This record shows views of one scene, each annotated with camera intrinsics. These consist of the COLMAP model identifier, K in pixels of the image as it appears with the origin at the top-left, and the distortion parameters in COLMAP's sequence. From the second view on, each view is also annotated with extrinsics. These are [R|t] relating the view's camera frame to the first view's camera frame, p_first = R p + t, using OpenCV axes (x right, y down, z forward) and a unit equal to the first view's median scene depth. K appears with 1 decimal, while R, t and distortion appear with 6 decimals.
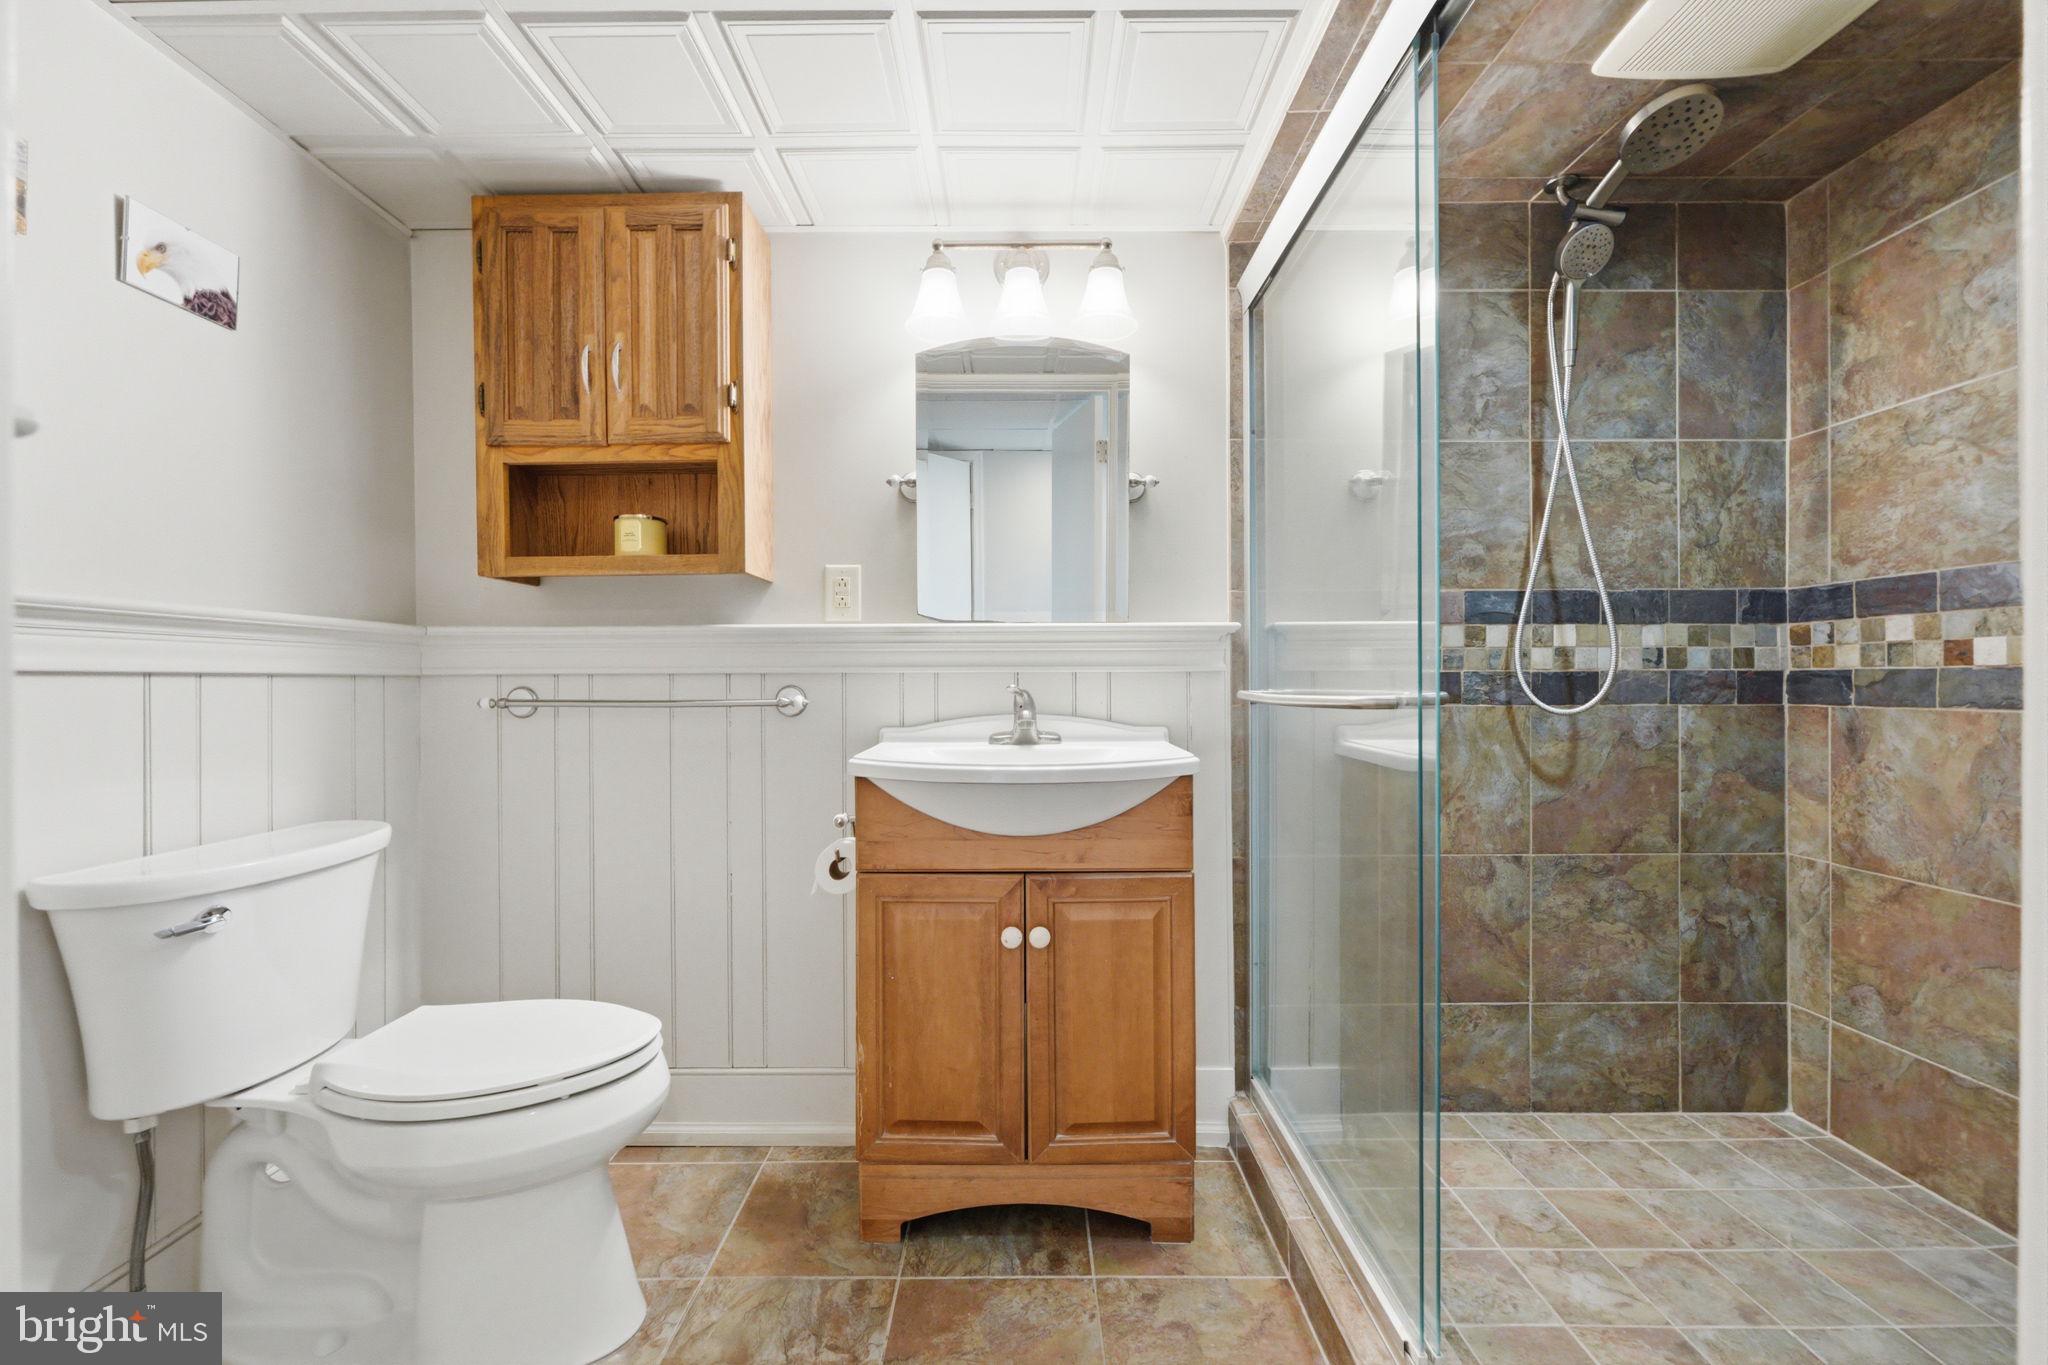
lens RADIAL K [[817.4, 0, 1022.5], [0, 817.4, 684.3], [0, 0, 1]] dist [-0.010046, -0.000054]
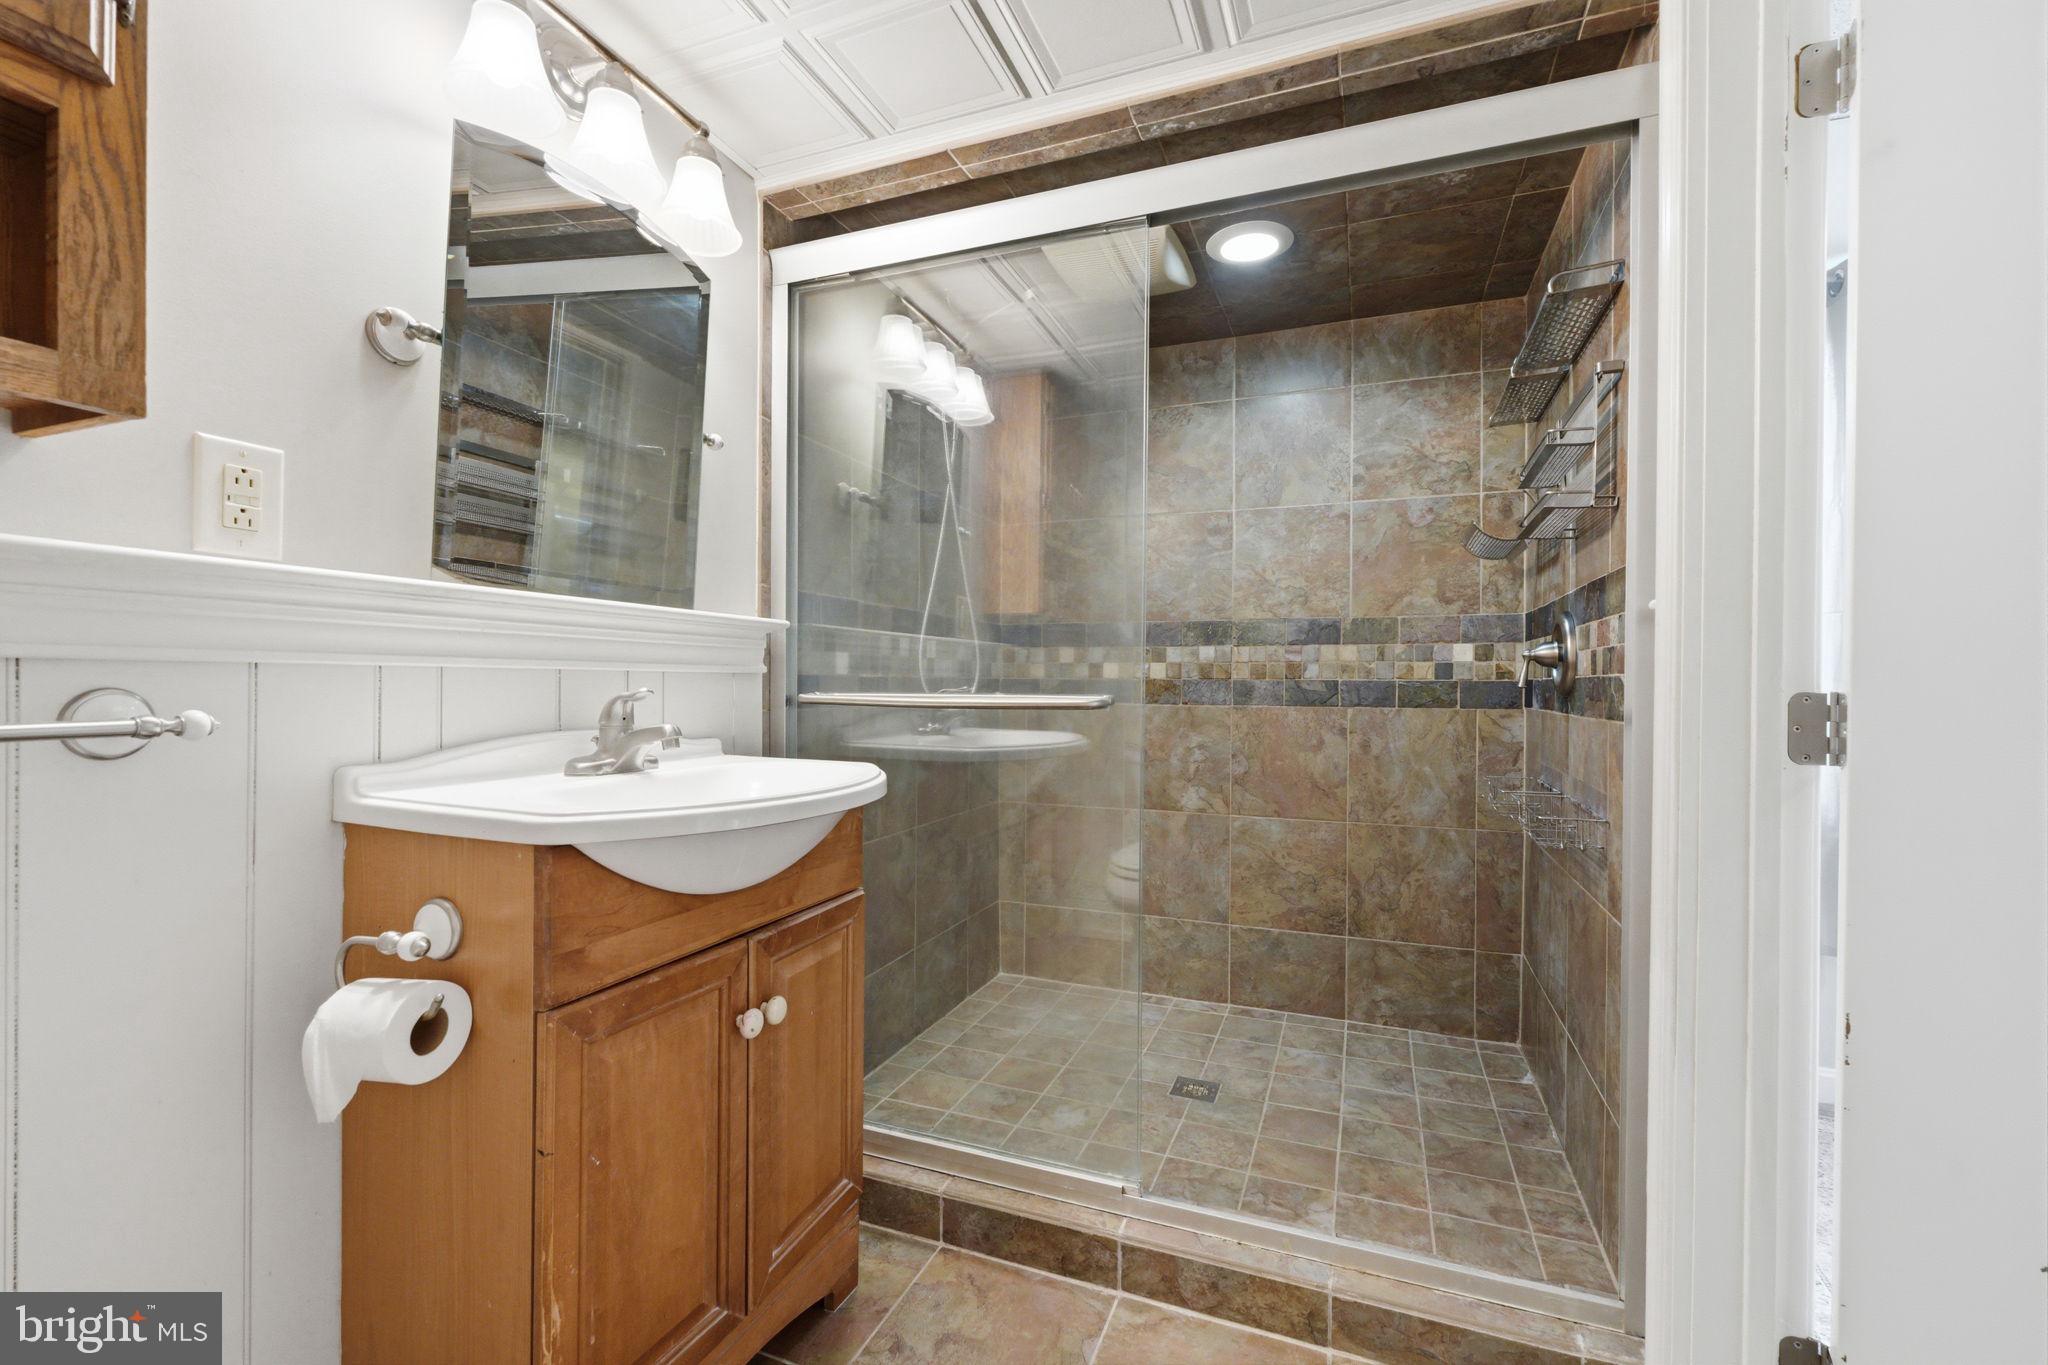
lens RADIAL K [[865.6, 0, 1026.5], [0, 865.6, 687.5], [0, 0, 1]] dist [0.001155, 0.000459]
pose [[0.361923, 0.002051, 0.932206, -0.580319], [-0.008779, 0.999961, 0.001208, -0.003762], [-0.932167, -0.008621, 0.361927, 0.410567]]
